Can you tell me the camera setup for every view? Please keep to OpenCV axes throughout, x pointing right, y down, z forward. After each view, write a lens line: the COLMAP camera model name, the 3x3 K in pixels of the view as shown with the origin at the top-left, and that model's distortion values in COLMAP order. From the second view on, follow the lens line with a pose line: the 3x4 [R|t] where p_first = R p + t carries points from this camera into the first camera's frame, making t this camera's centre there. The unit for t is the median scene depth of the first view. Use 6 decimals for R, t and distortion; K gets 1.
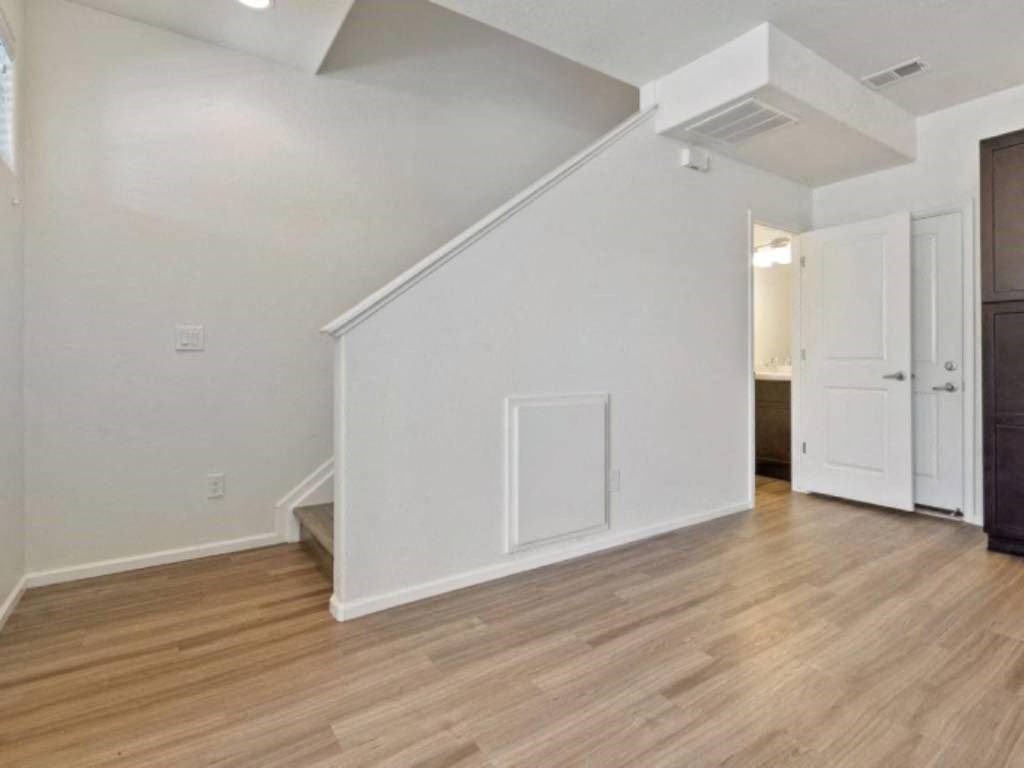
lens RADIAL K [[521.8, 0, 516.1], [0, 521.8, 357.2], [0, 0, 1]] dist [0.000533, 0.000162]
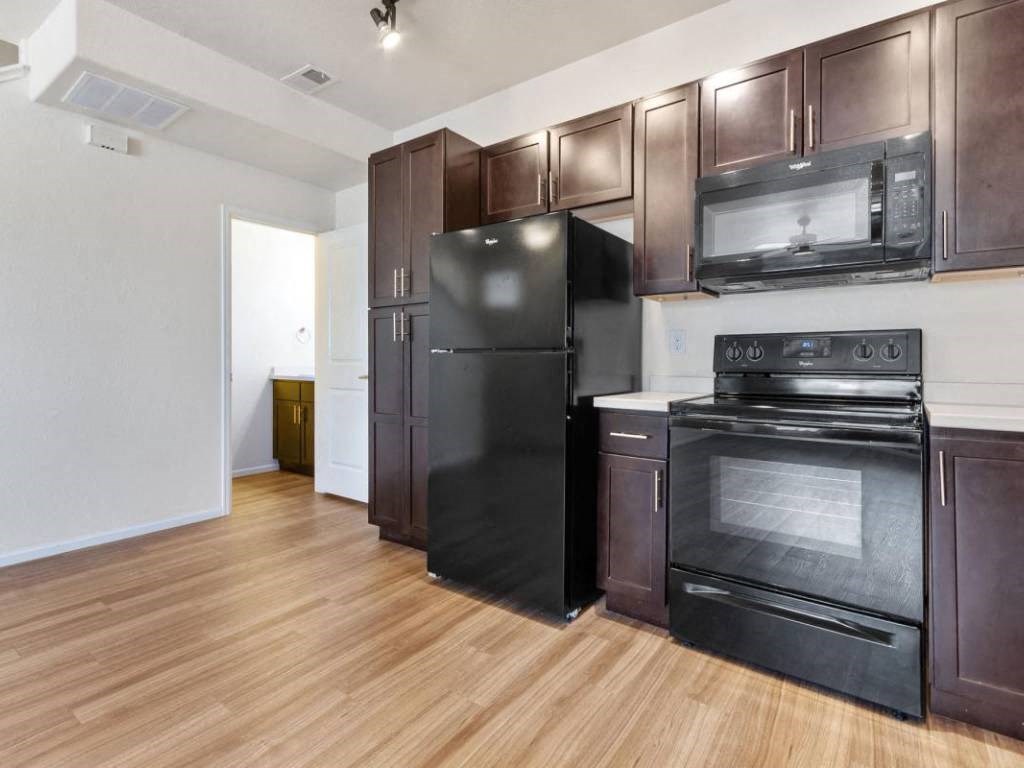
lens RADIAL K [[510.2, 0, 513.1], [0, 510.2, 375.4], [0, 0, 1]] dist [0.001987, 0.000608]
pose [[0.943767, -0.002615, 0.330602, 0.883033], [-0.008726, 0.999423, 0.032816, -0.008588], [-0.330497, -0.033855, 0.943200, -0.090016]]
